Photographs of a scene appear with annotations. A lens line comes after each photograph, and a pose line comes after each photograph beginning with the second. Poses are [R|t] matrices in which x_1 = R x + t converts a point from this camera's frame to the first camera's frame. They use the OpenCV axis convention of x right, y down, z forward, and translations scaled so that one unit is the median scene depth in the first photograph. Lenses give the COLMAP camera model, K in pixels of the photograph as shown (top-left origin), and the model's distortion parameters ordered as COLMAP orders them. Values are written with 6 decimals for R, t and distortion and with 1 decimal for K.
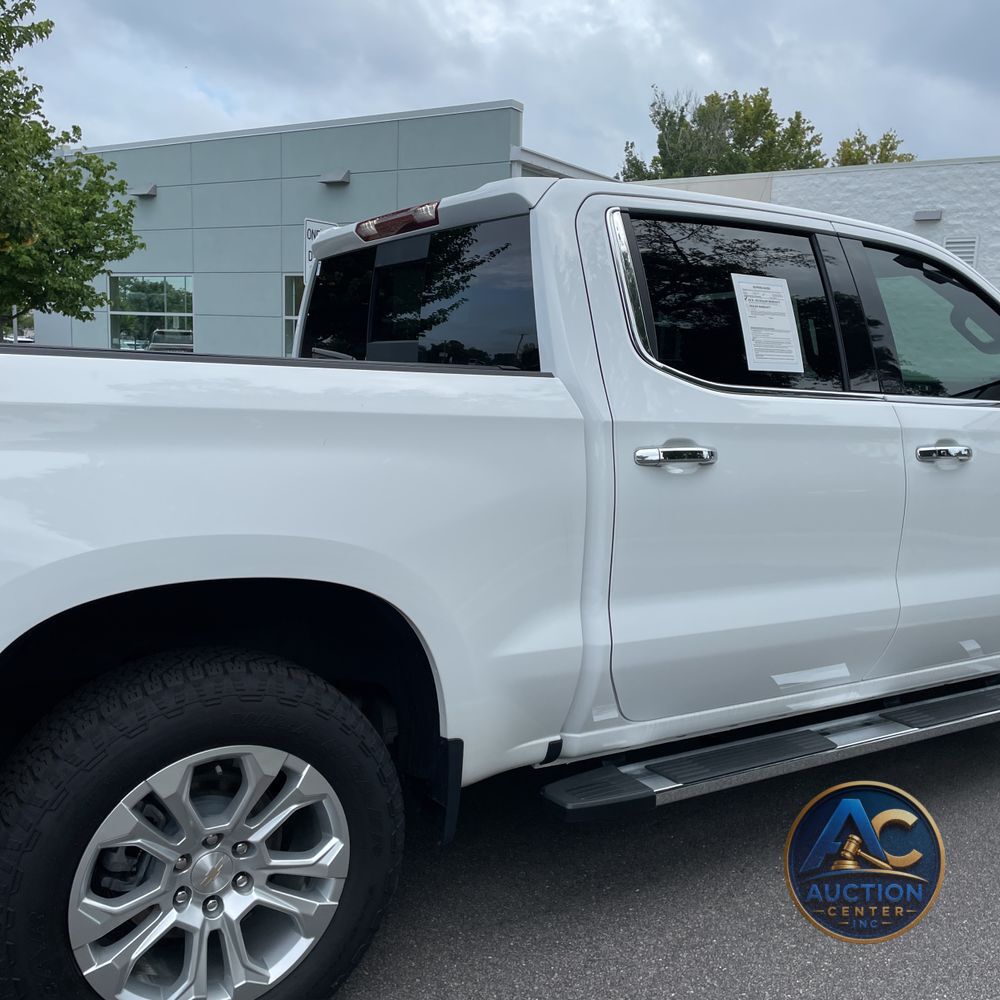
lens RADIAL K [[992.8, 0, 495.4], [0, 992.8, 505.9], [0, 0, 1]] dist [0.102616, -0.127135]
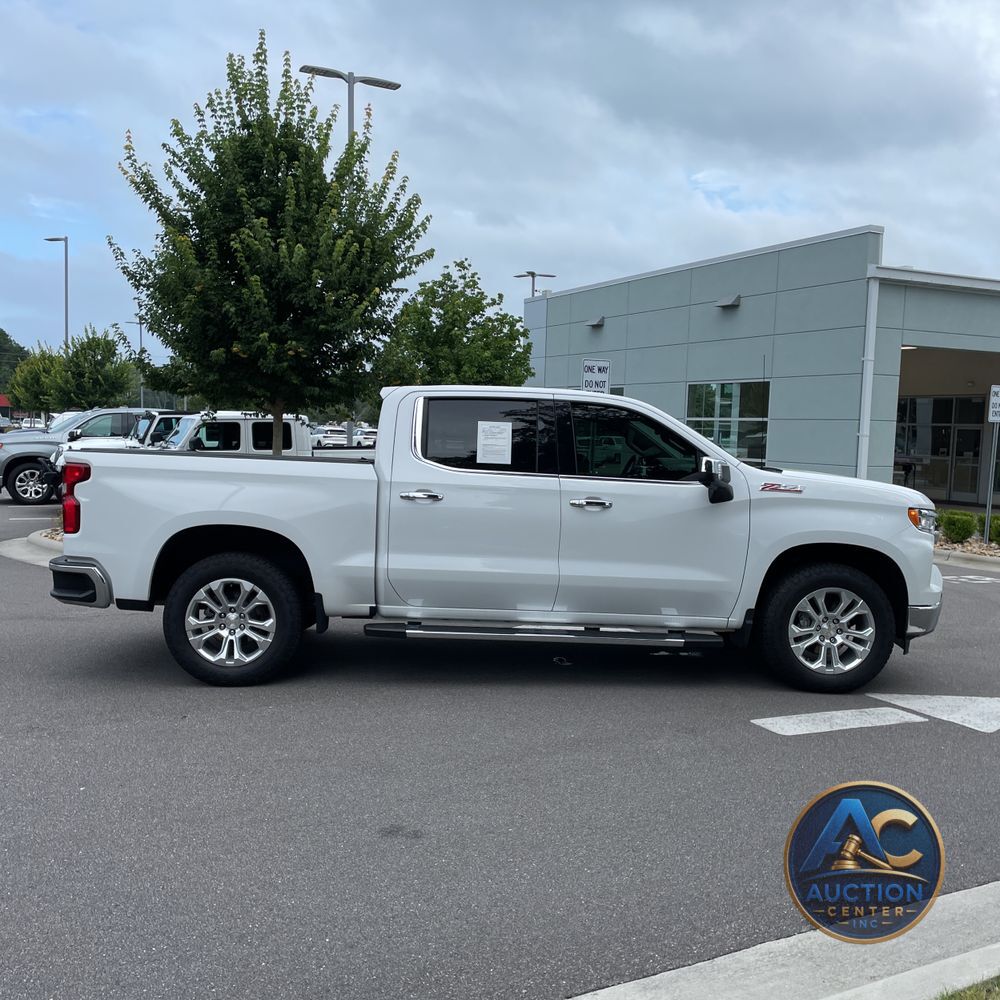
lens RADIAL K [[977.9, 0, 495.7], [0, 977.9, 524.3], [0, 0, 1]] dist [0.114215, -0.176871]
pose [[0.869594, 0.036895, -0.492387, 0.208126], [-0.072673, 0.995908, -0.053722, 0.018493], [0.488390, 0.082499, 0.868717, -0.138278]]
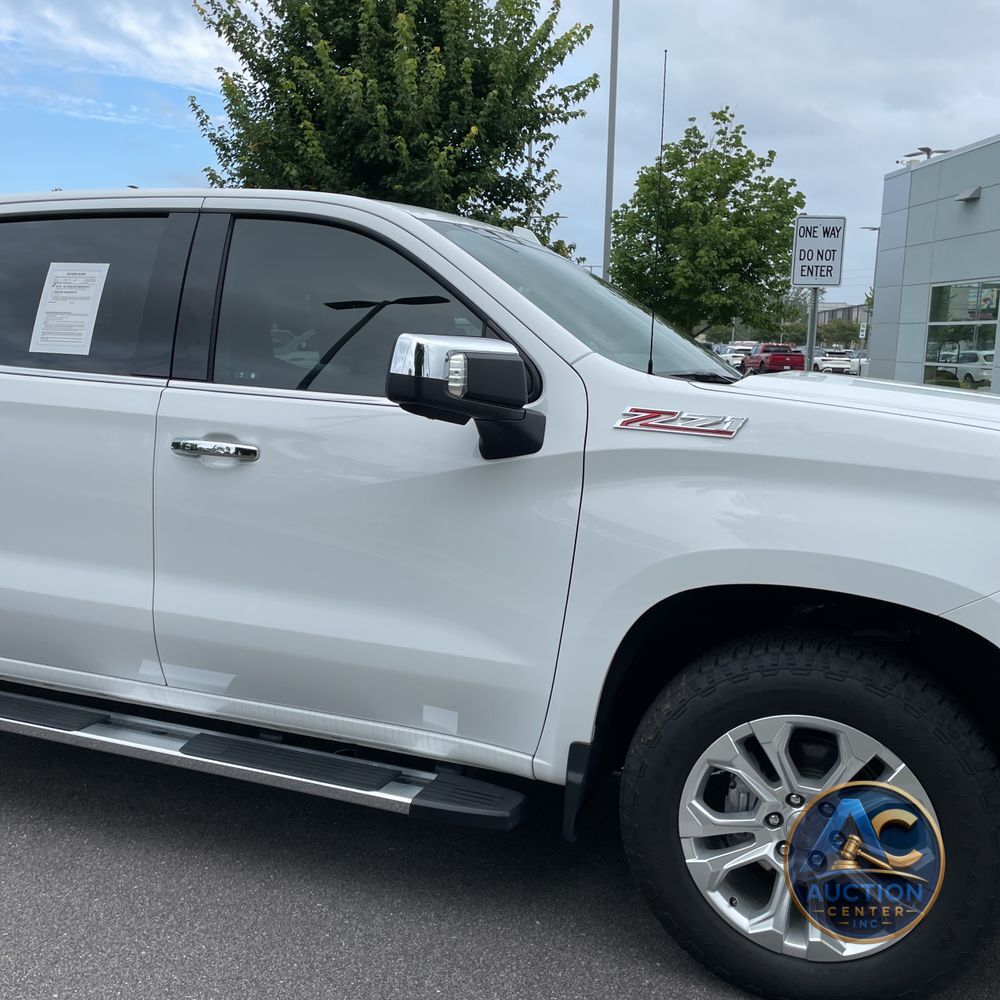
lens RADIAL K [[992.8, 0, 495.4], [0, 992.8, 505.9], [0, 0, 1]] dist [0.102616, -0.127135]
pose [[0.610827, 0.106664, -0.784546, 0.209905], [-0.119062, 0.991991, 0.042169, -0.011295], [0.782761, 0.067652, 0.618635, 0.107605]]
